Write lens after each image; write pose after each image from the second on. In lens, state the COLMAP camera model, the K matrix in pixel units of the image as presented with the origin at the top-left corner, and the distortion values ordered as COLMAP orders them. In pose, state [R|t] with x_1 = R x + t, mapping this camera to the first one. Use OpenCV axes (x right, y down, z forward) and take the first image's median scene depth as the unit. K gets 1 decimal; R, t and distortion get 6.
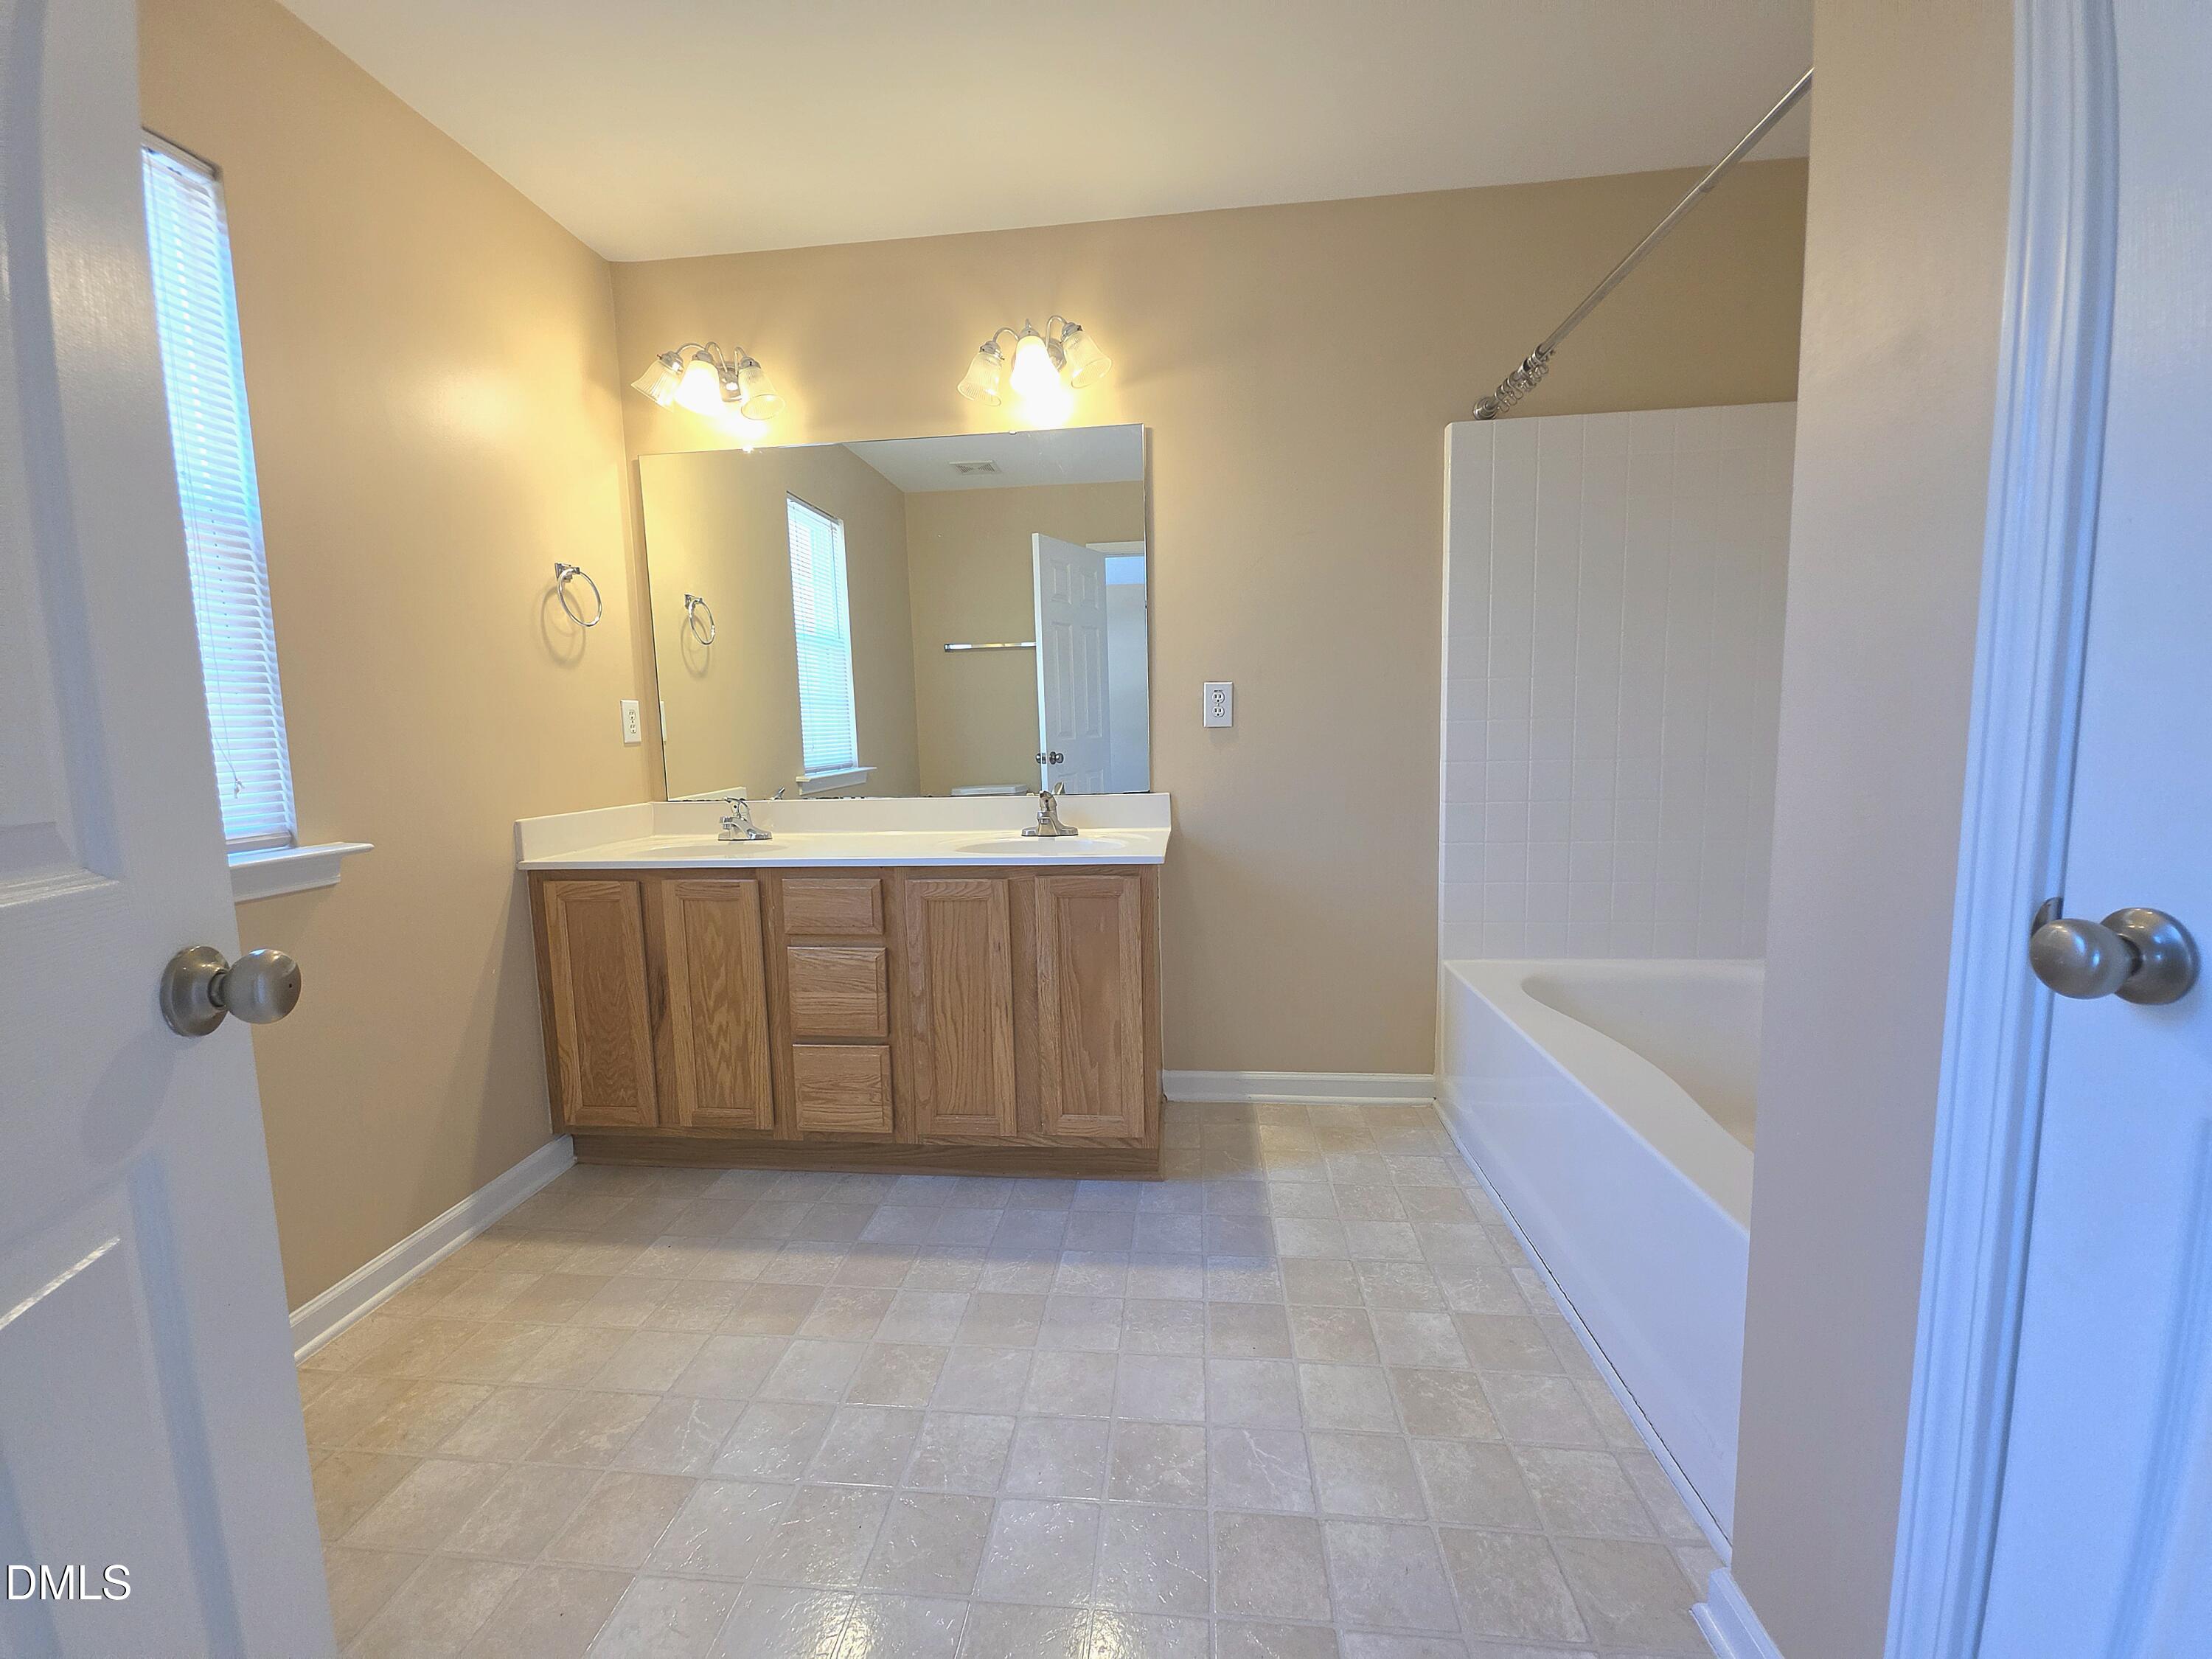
lens RADIAL K [[889.3, 0, 1096.0], [0, 889.3, 823.2], [0, 0, 1]] dist [0.015152, -0.009073]
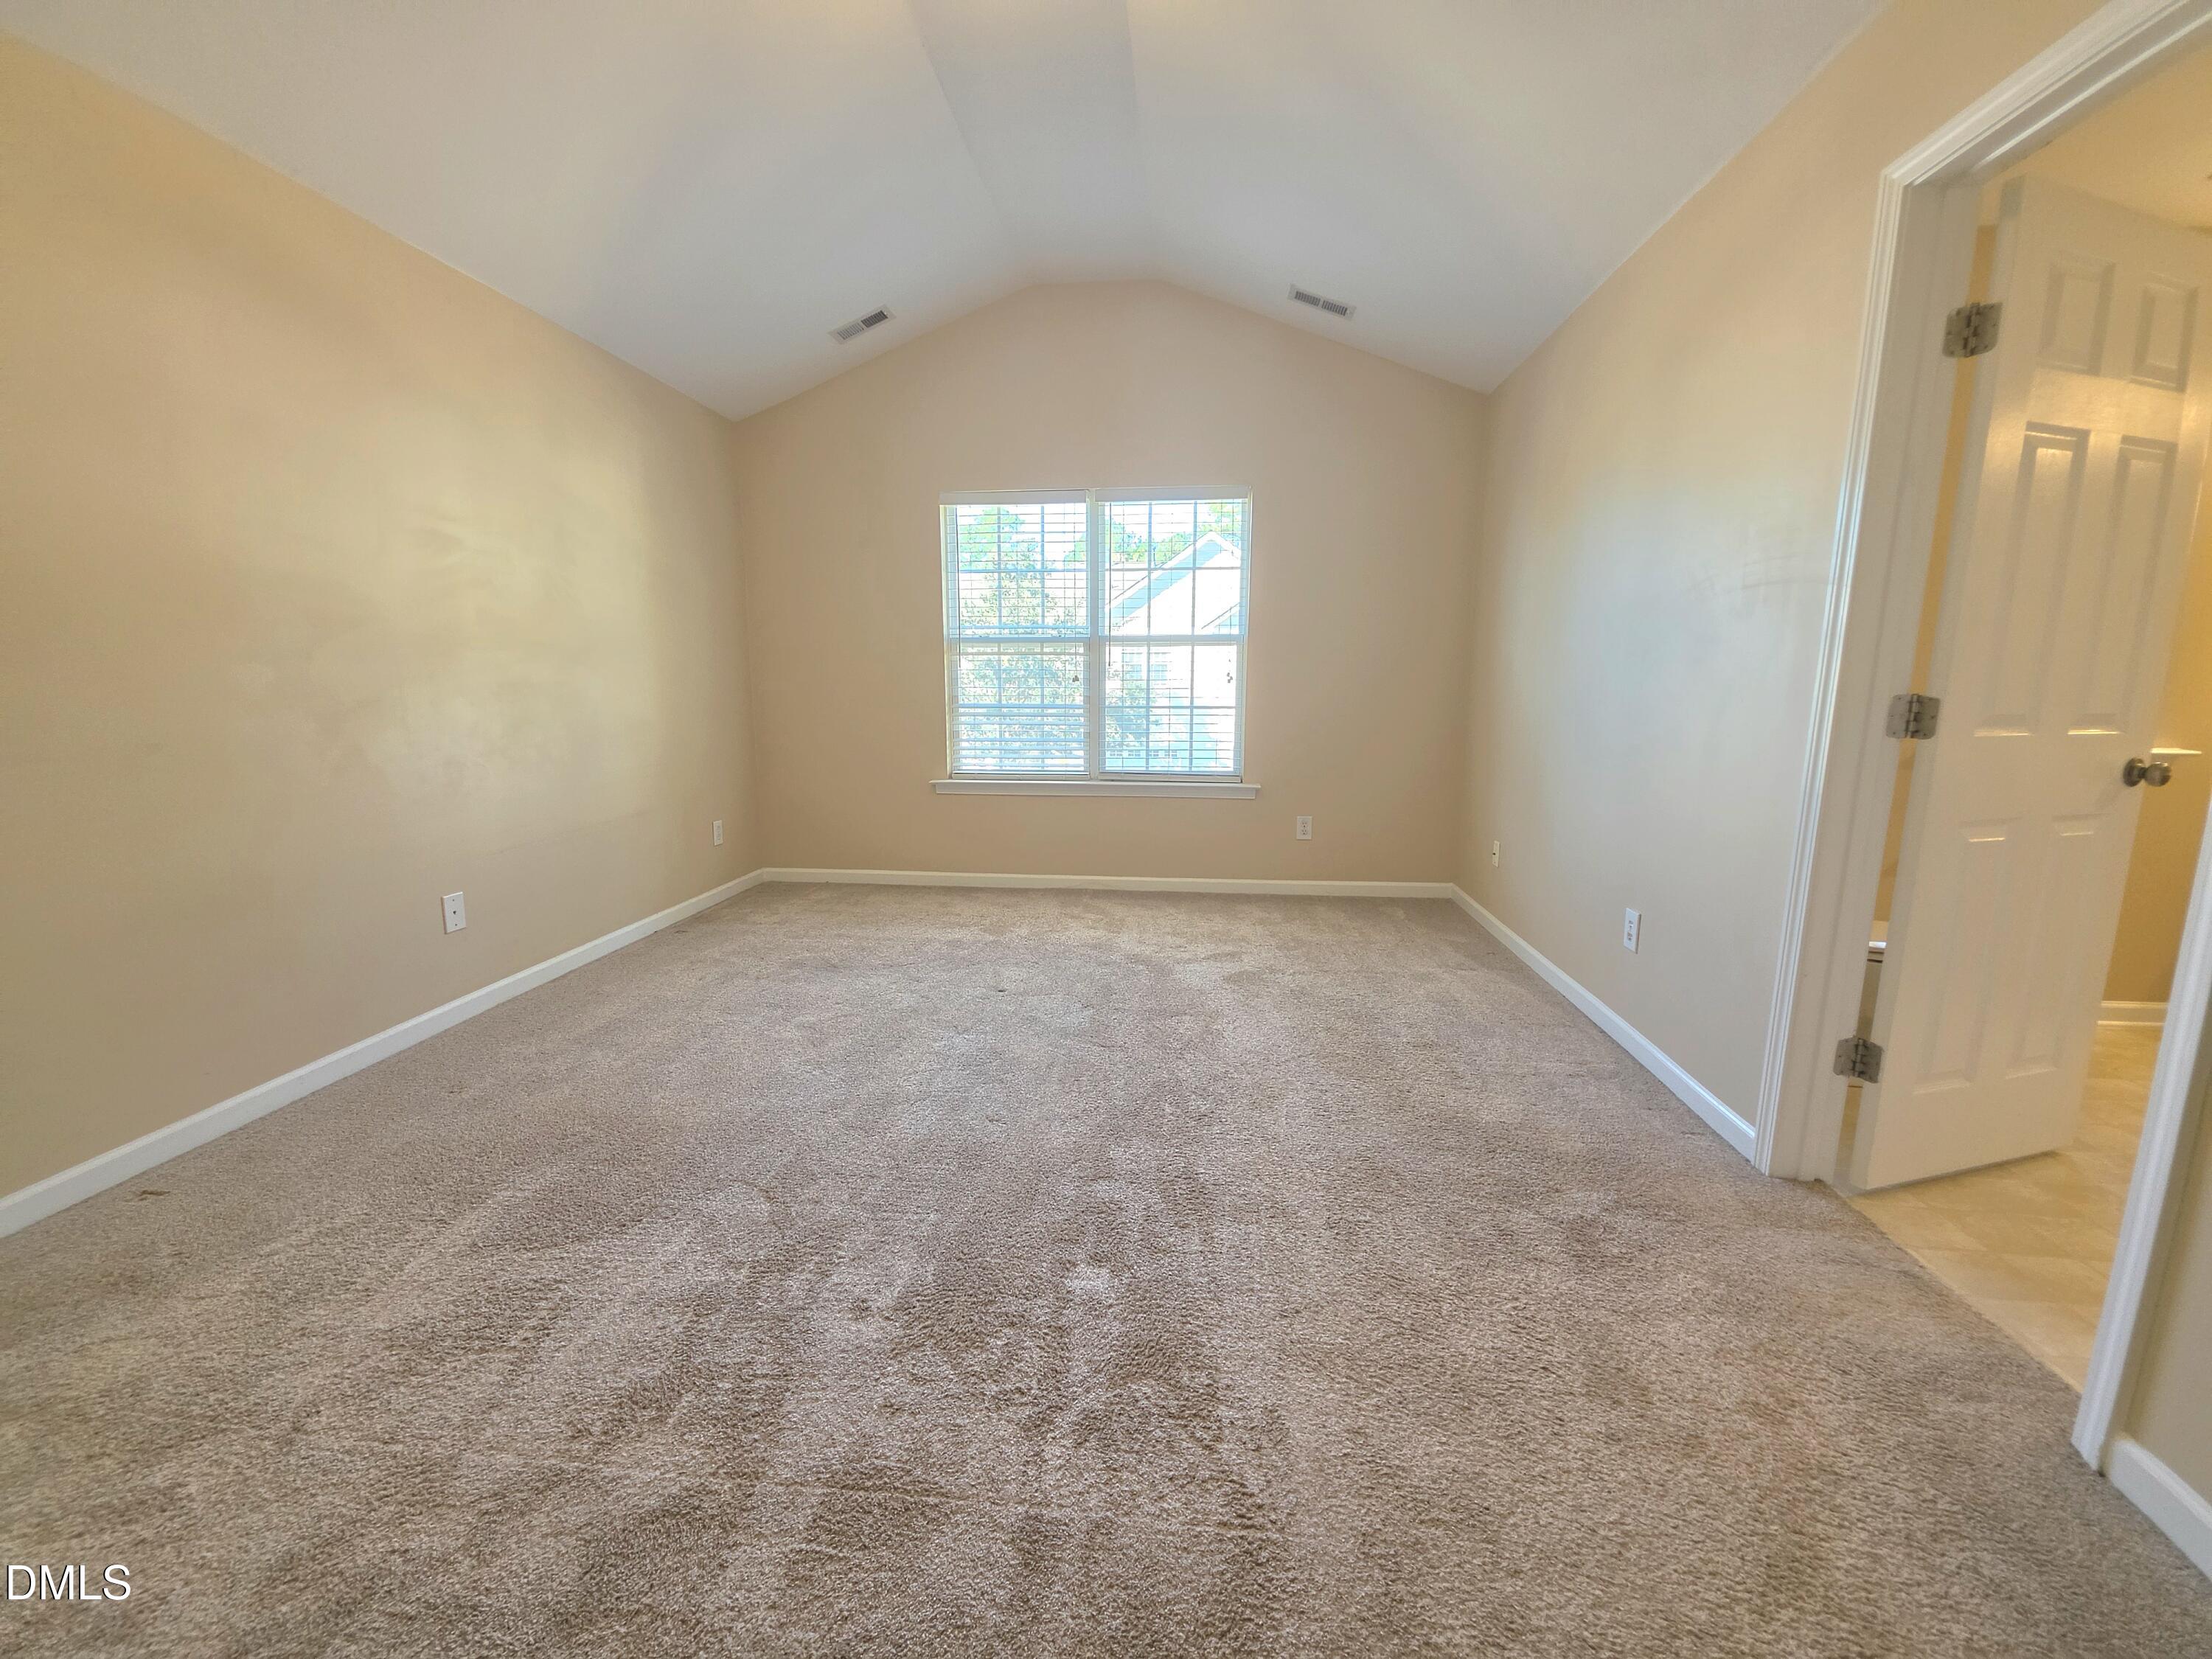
lens RADIAL K [[866.6, 0, 1106.3], [0, 866.6, 825.1], [0, 0, 1]] dist [0.016495, -0.008064]
pose [[-0.004187, 0.189662, -0.981840, 0.601027], [-0.102437, 0.976603, 0.189088, 0.043927], [0.994731, 0.101369, 0.015339, -0.763158]]
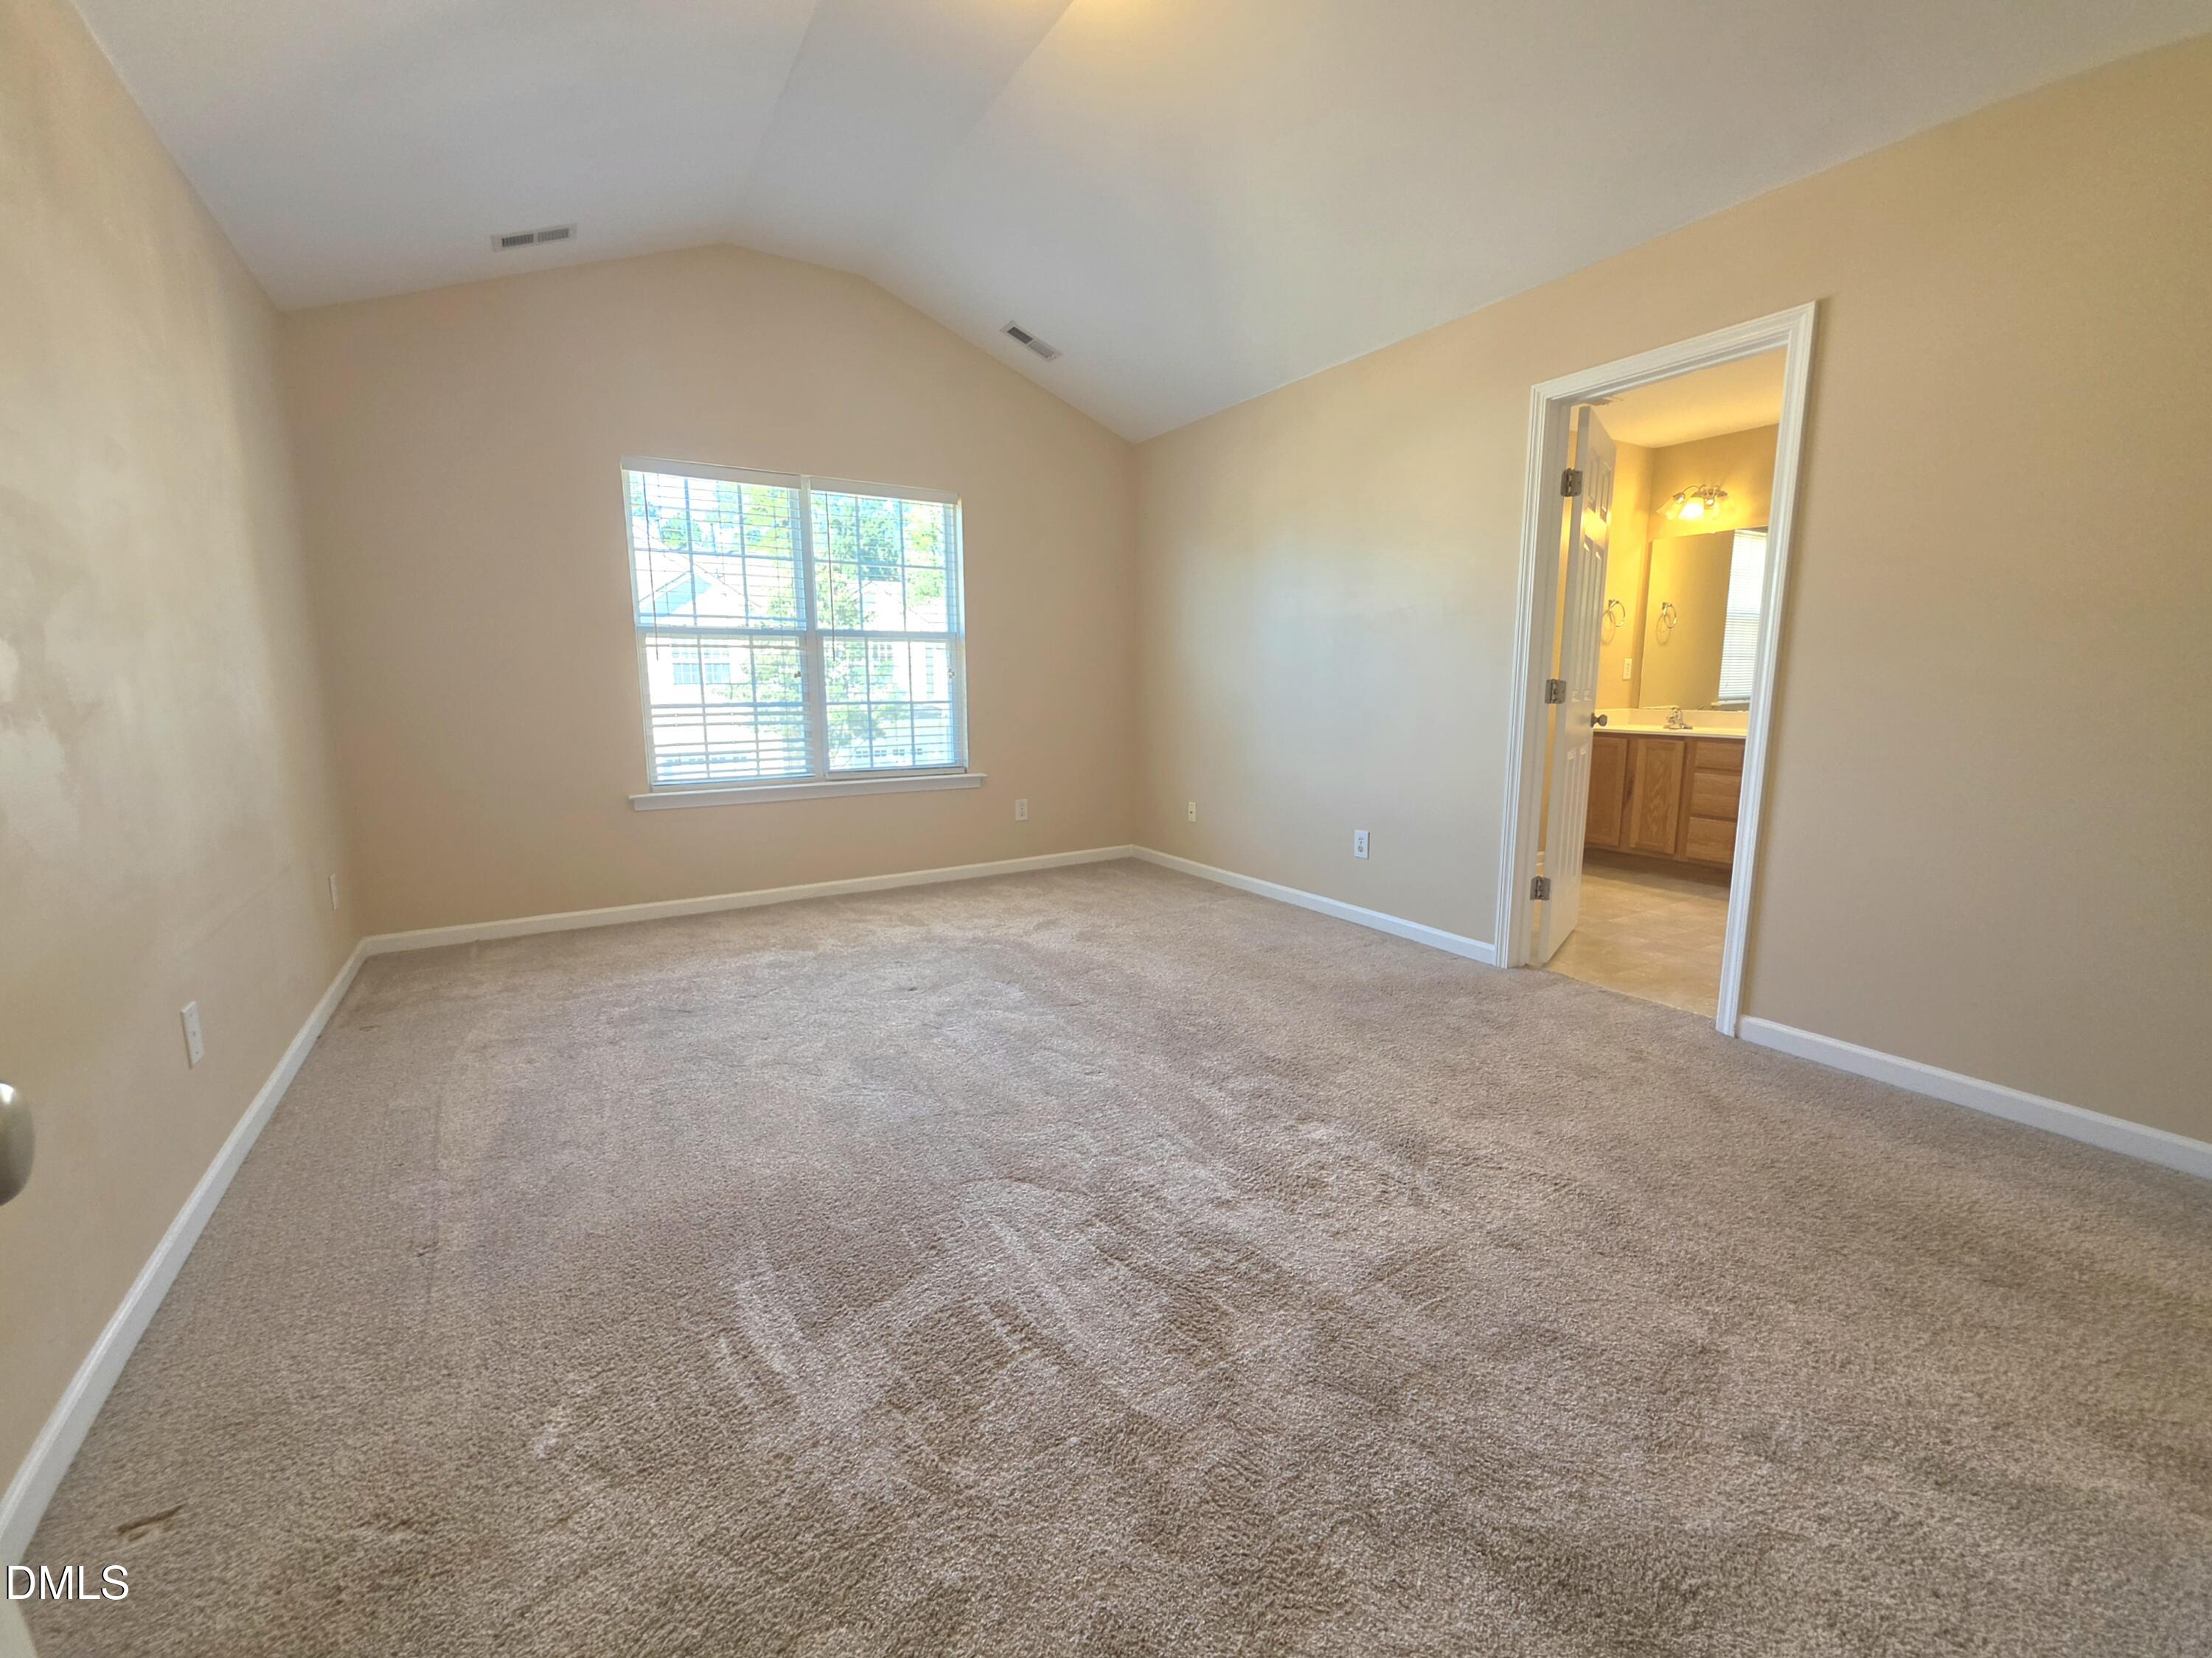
lens RADIAL K [[889.2, 0, 1096.0], [0, 889.2, 822.7], [0, 0, 1]] dist [0.015152, -0.009073]
pose [[0.603993, 0.149054, -0.782927, 0.517653], [-0.091977, 0.988828, 0.117297, 0.136863], [0.791664, 0.001165, 0.610955, -1.551616]]
